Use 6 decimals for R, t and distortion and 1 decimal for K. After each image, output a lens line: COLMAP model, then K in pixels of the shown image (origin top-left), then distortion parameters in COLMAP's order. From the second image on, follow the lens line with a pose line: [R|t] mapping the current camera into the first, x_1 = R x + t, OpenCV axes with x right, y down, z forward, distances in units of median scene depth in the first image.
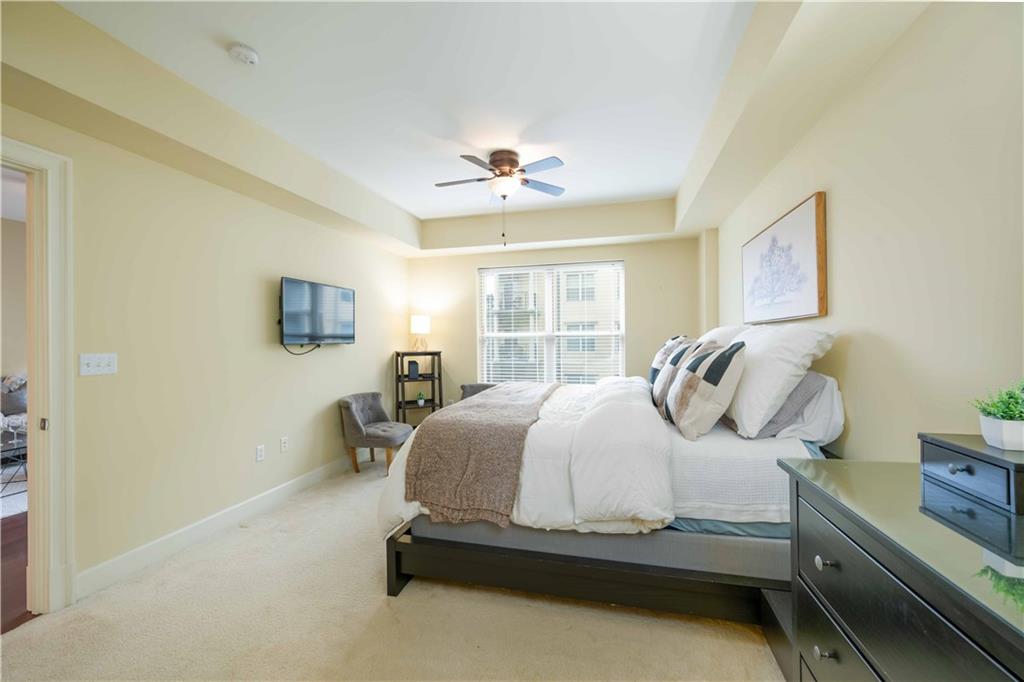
lens RADIAL K [[408.7, 0, 507.4], [0, 408.7, 335.4], [0, 0, 1]] dist [-0.000247, -0.000185]
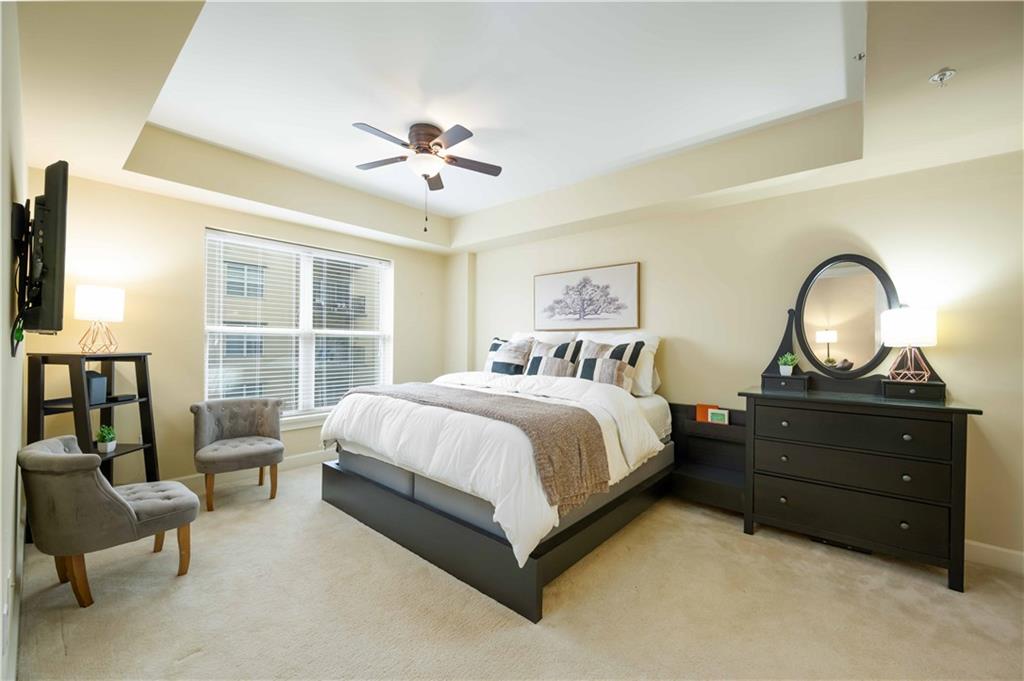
lens RADIAL K [[408.7, 0, 507.4], [0, 408.7, 334.9], [0, 0, 1]] dist [-0.000247, -0.000185]
pose [[0.446123, 0.035587, 0.894264, -0.615872], [-0.020099, 0.999356, -0.029742, 0.026198], [-0.894746, -0.004705, 0.446551, 0.367972]]
